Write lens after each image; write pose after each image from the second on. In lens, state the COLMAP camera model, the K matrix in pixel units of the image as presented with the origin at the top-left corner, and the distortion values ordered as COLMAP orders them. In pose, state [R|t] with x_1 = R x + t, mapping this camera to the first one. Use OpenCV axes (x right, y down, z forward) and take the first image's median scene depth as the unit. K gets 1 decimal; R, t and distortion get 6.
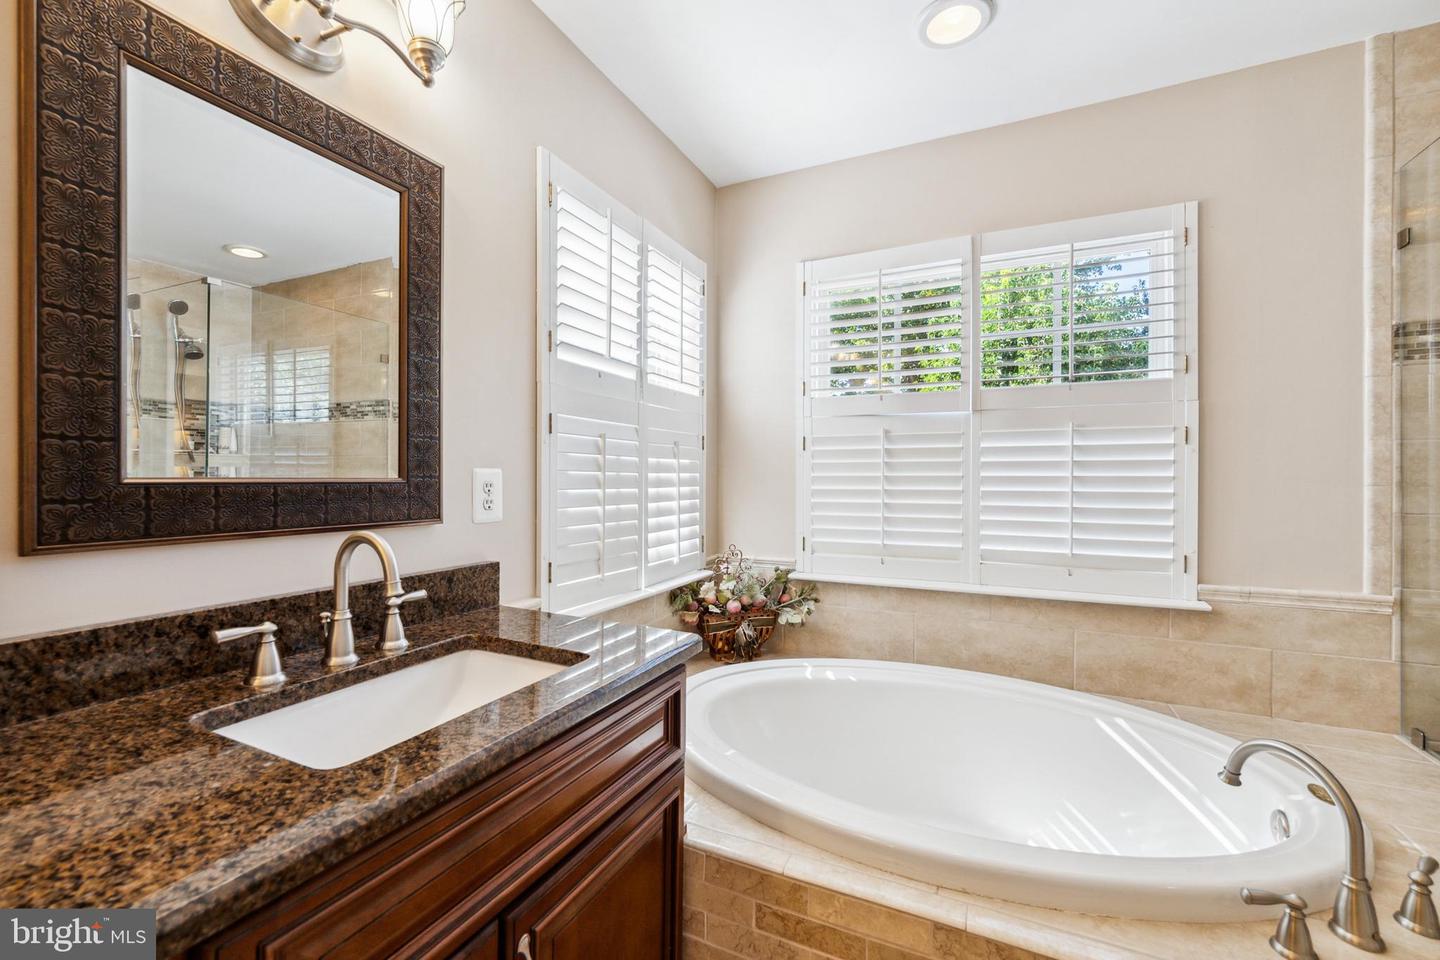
lens RADIAL K [[596.1, 0, 714.4], [0, 596.1, 478.6], [0, 0, 1]] dist [0.000208, 0.000040]
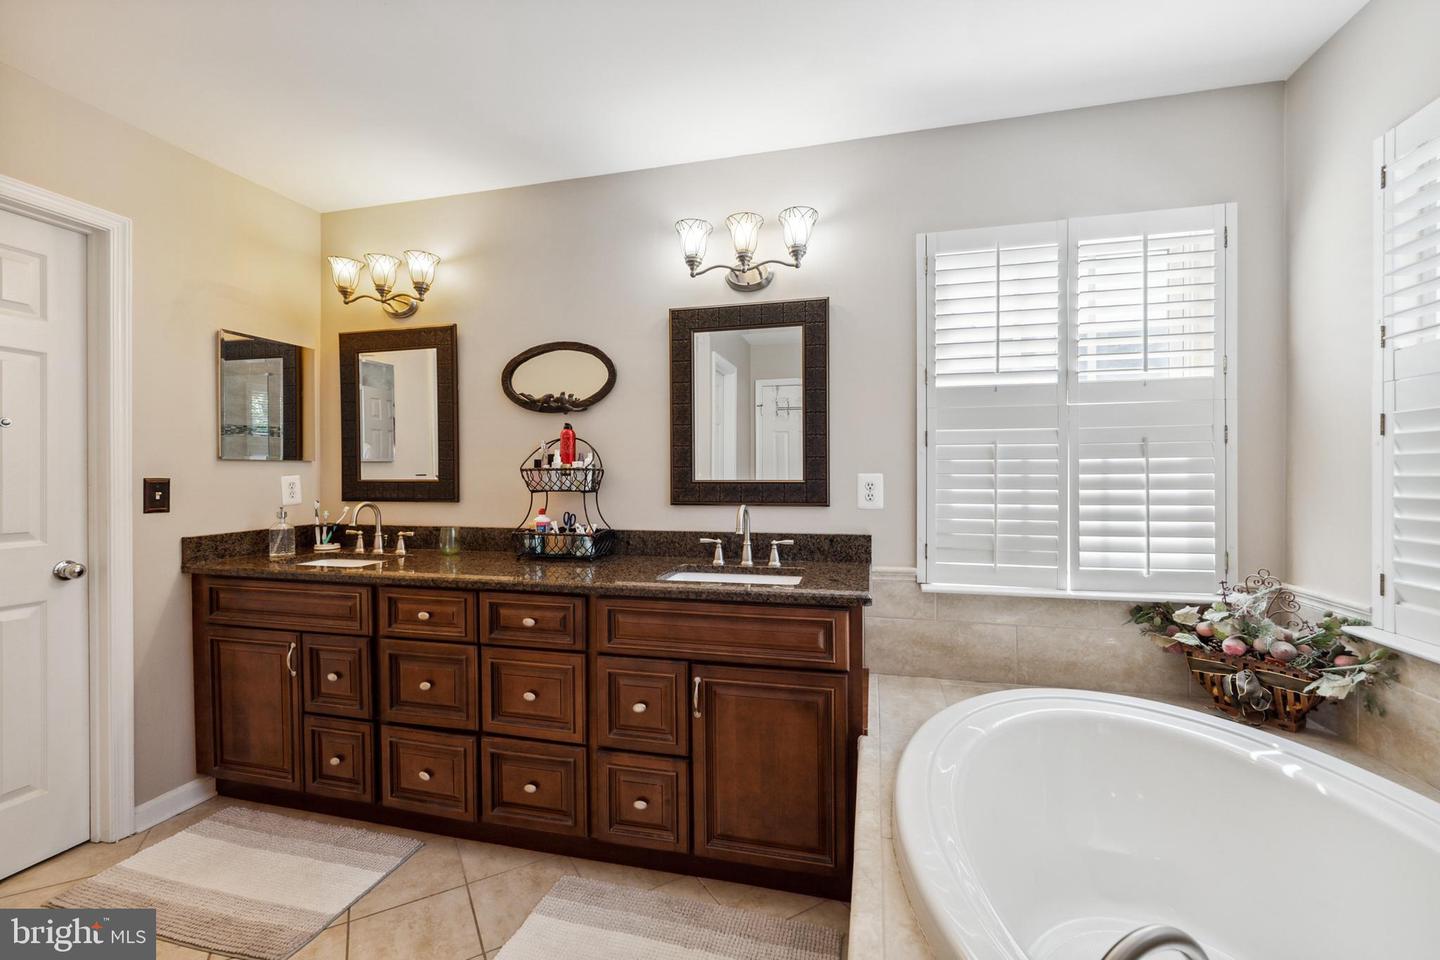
lens RADIAL K [[596.1, 0, 714.4], [0, 596.1, 478.6], [0, 0, 1]] dist [0.000208, 0.000040]
pose [[0.191577, 0.001614, -0.981476, 1.022909], [0.003414, 0.999992, 0.002311, -0.009208], [0.981472, -0.003793, 0.191570, 0.311190]]
